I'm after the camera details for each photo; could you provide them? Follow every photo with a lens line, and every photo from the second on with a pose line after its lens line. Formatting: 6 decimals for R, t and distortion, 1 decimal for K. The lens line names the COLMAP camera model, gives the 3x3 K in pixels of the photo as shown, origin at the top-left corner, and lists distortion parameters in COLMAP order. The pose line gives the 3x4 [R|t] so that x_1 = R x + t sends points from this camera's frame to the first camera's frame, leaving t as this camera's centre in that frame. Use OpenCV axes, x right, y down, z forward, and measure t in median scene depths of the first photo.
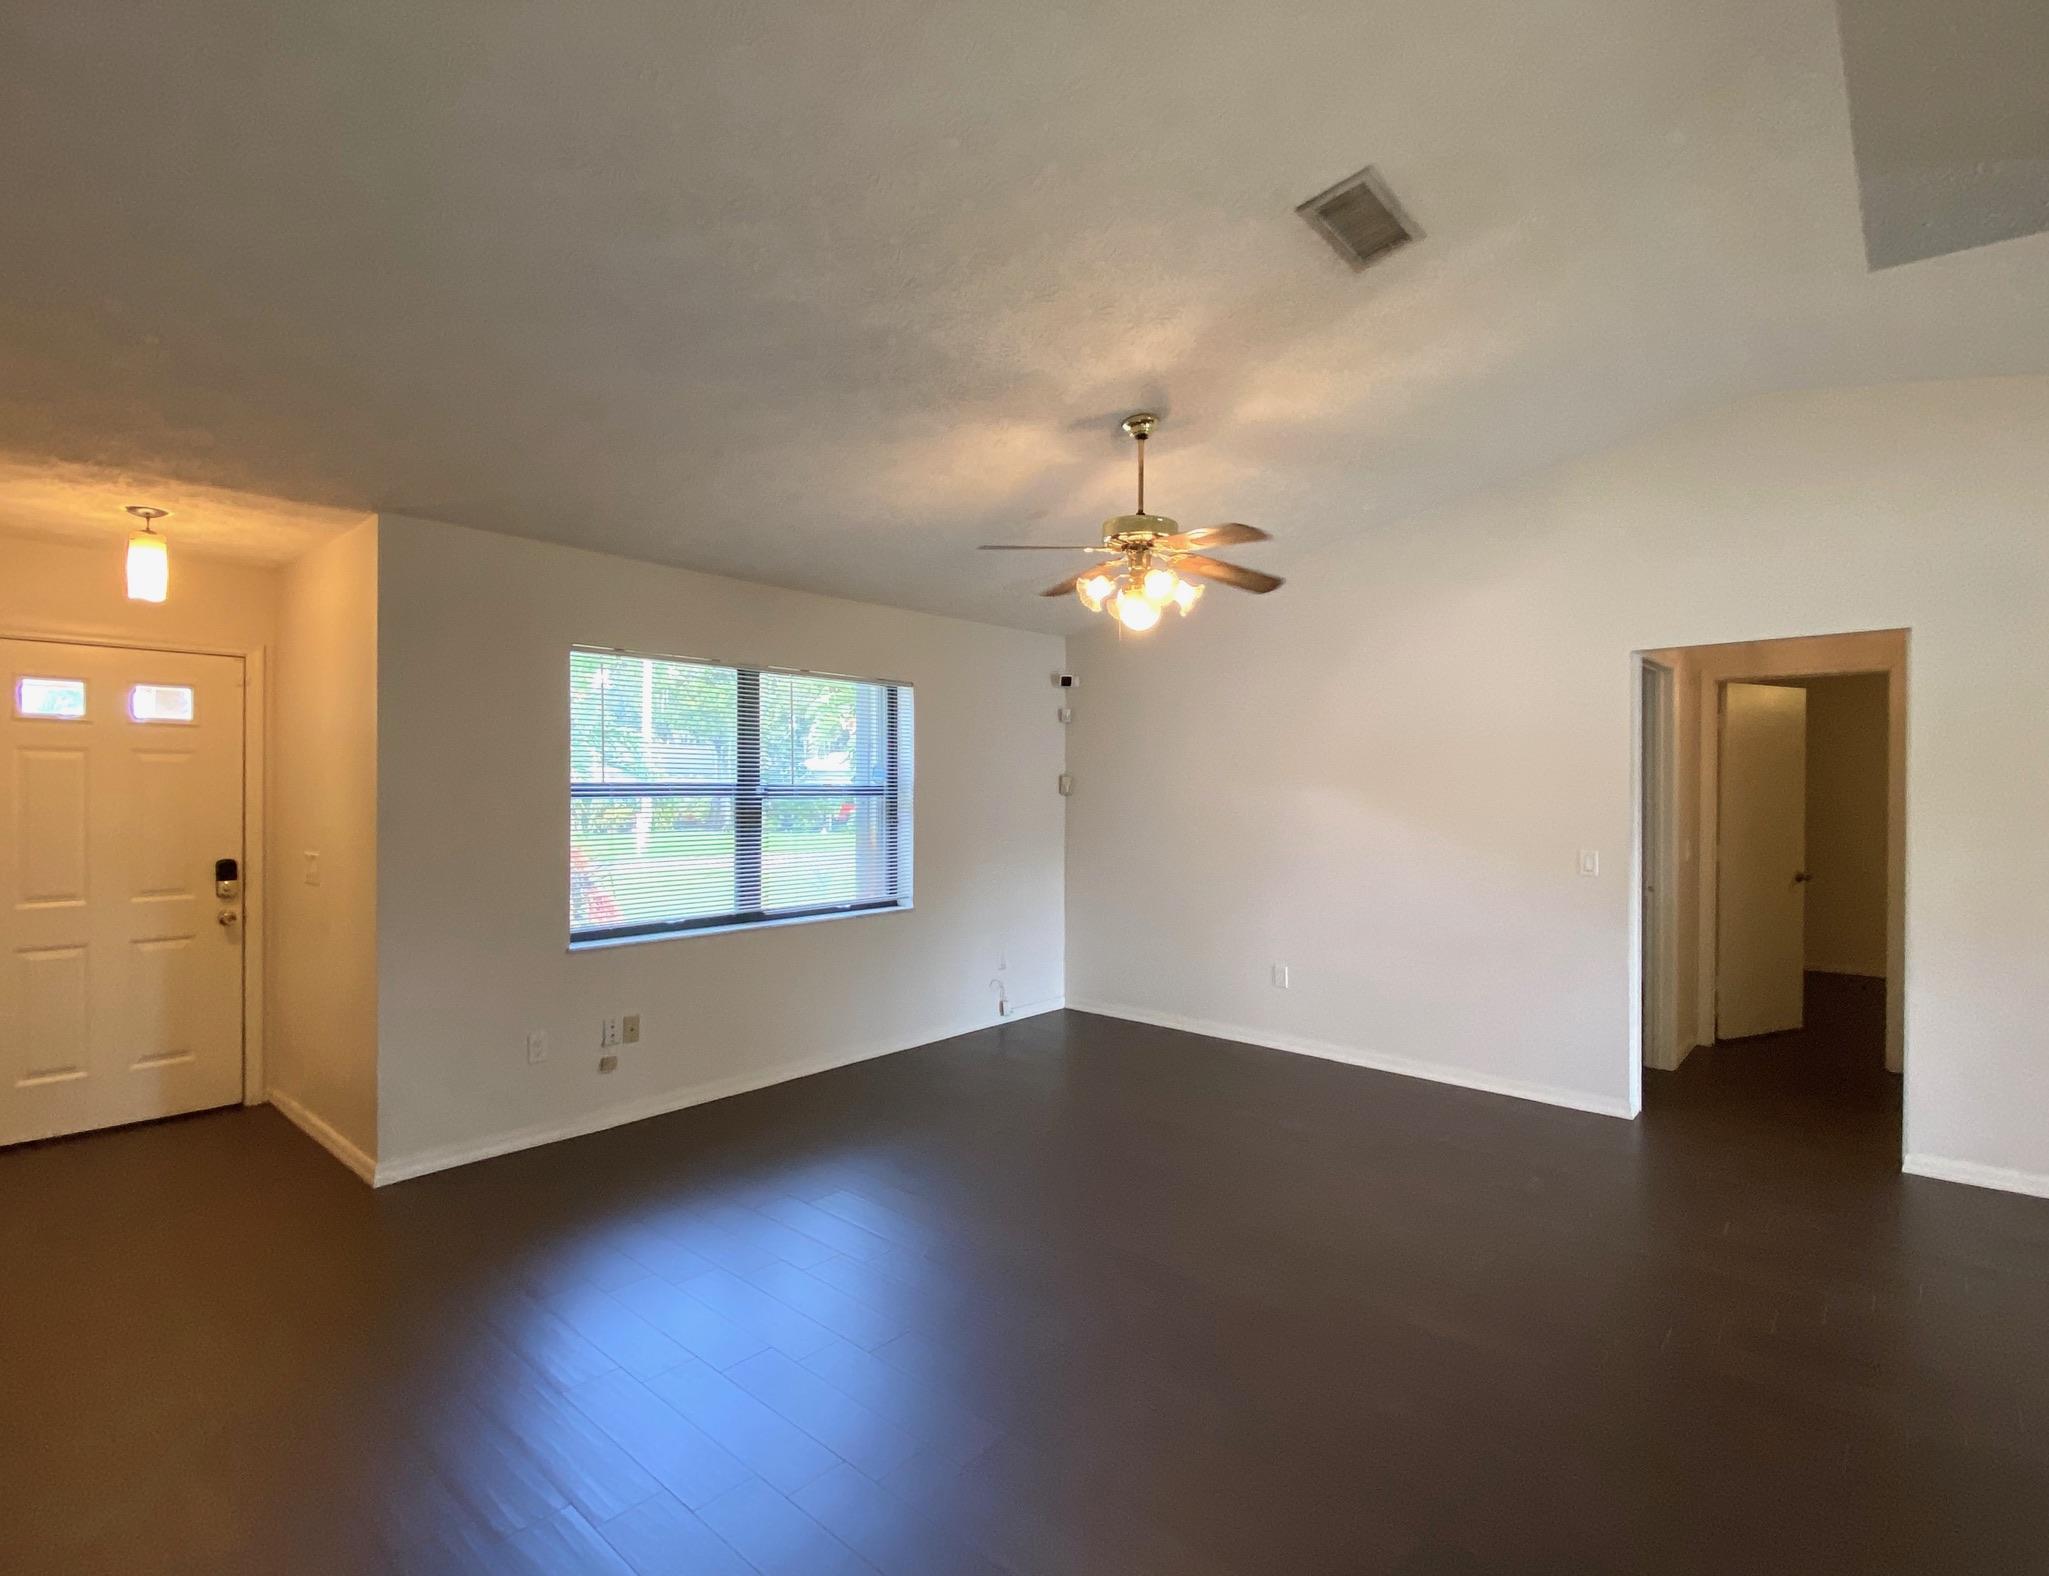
lens RADIAL K [[981.7, 0, 1024.5], [0, 981.7, 788.0], [0, 0, 1]] dist [0.000222, -0.000064]
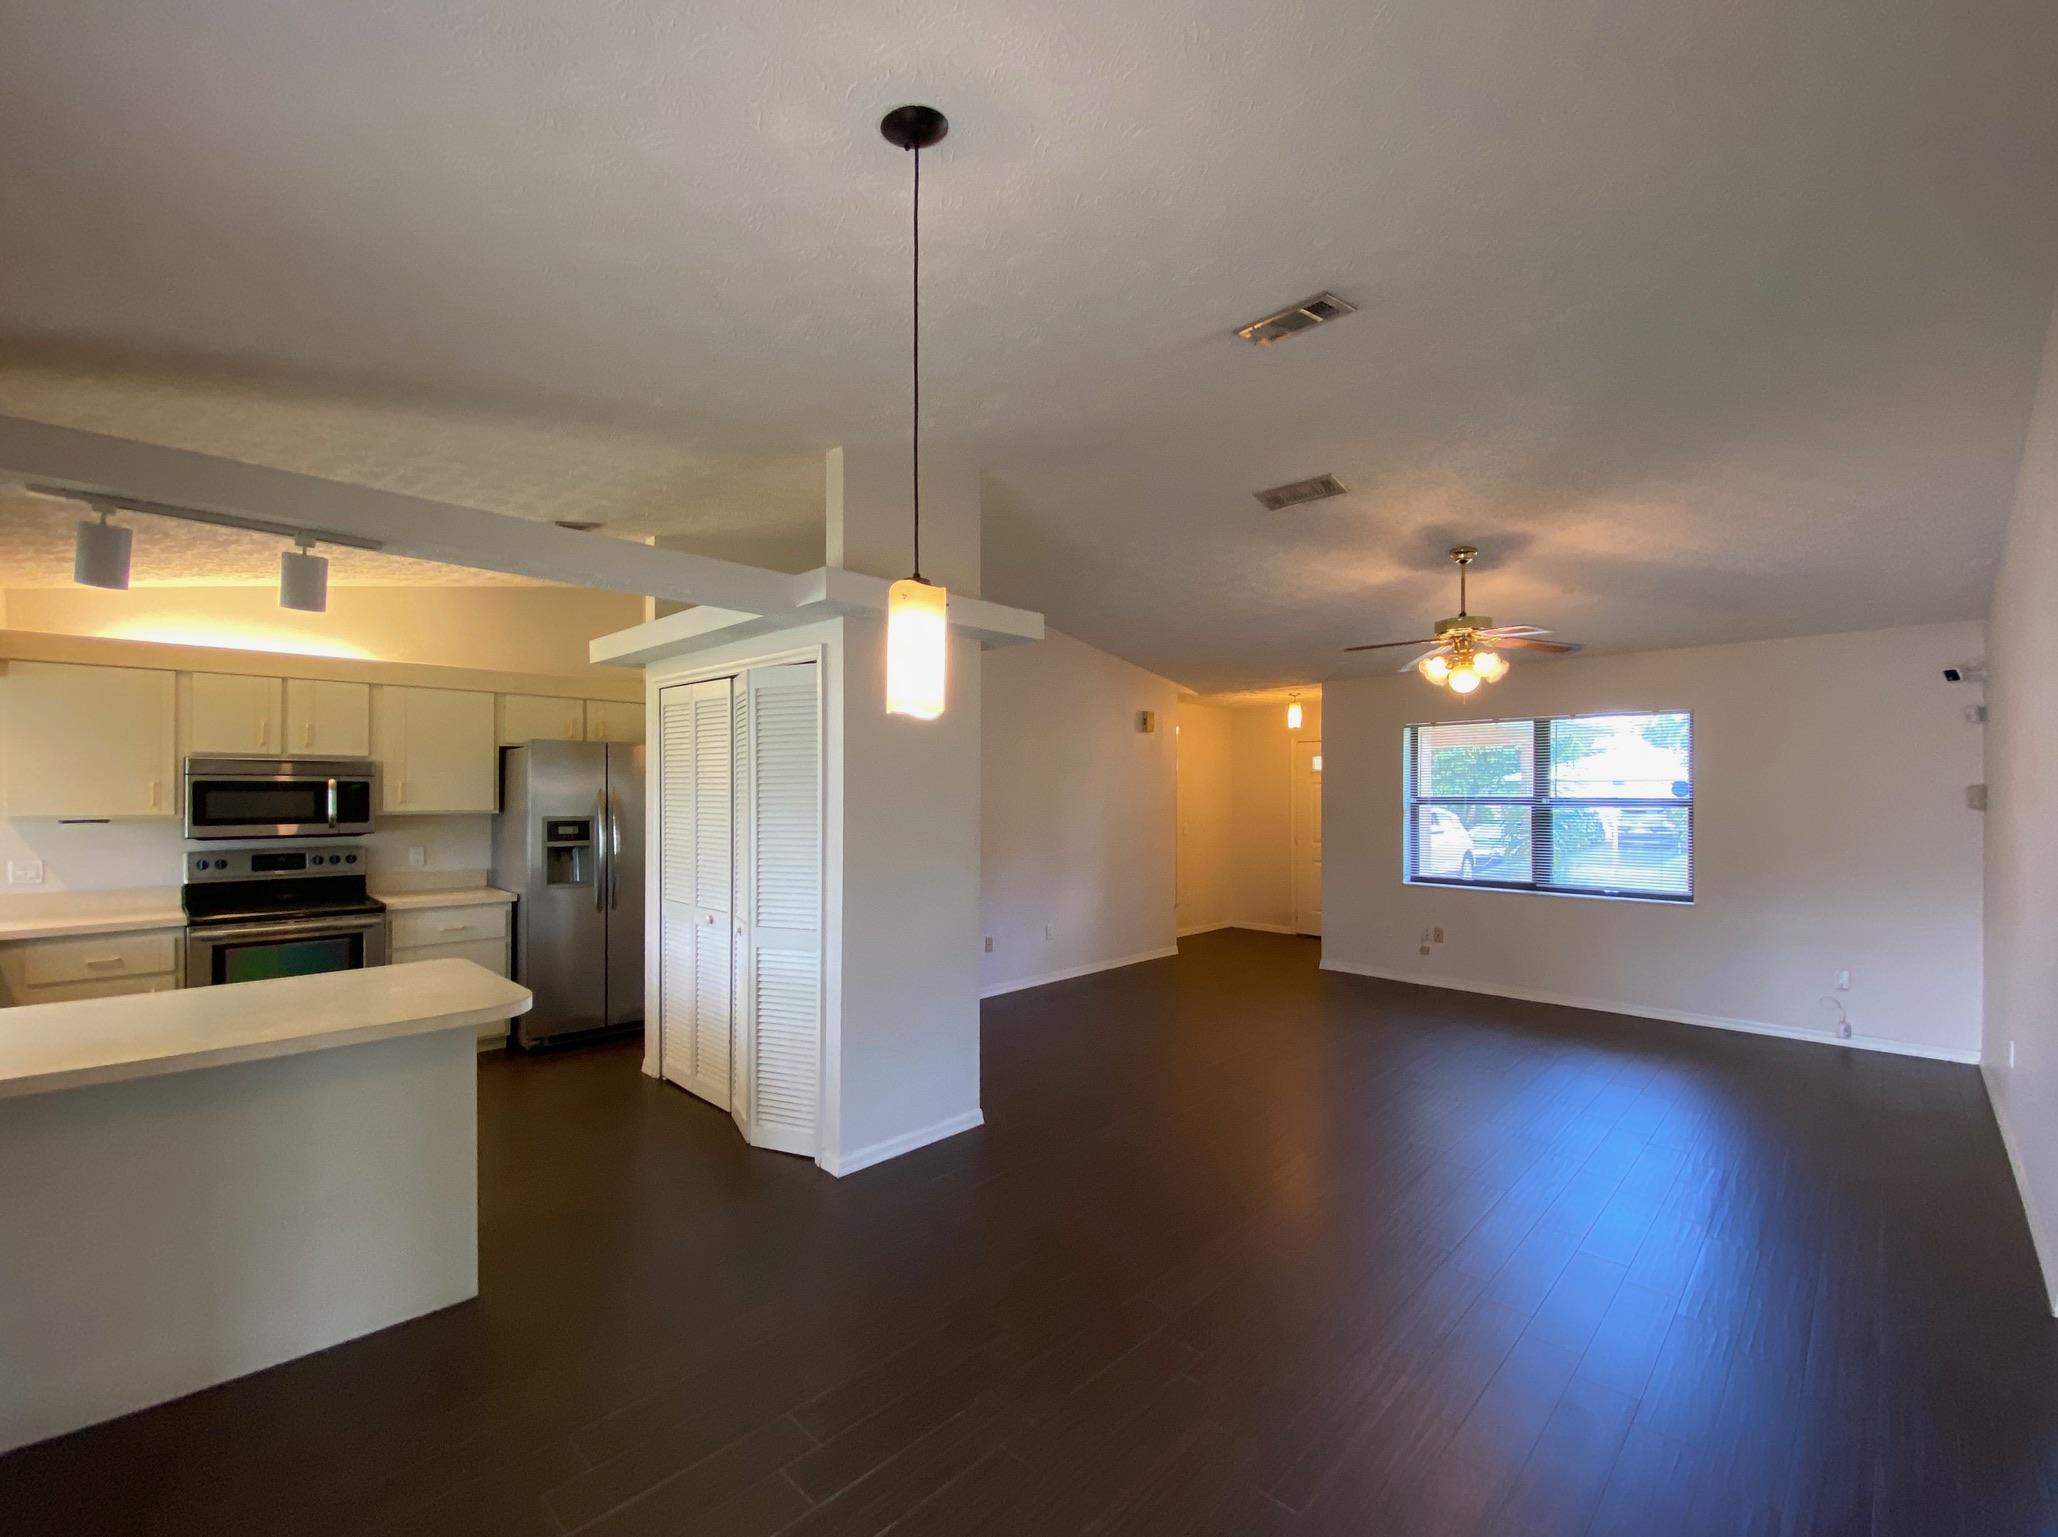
lens RADIAL K [[895.0, 0, 1035.1], [0, 895.0, 772.0], [0, 0, 1]] dist [0.017028, -0.000122]
pose [[-0.054621, -0.035420, -0.997879, 1.272693], [-0.010888, 0.999332, -0.034876, 0.015518], [0.998448, 0.008960, -0.054971, 0.359459]]
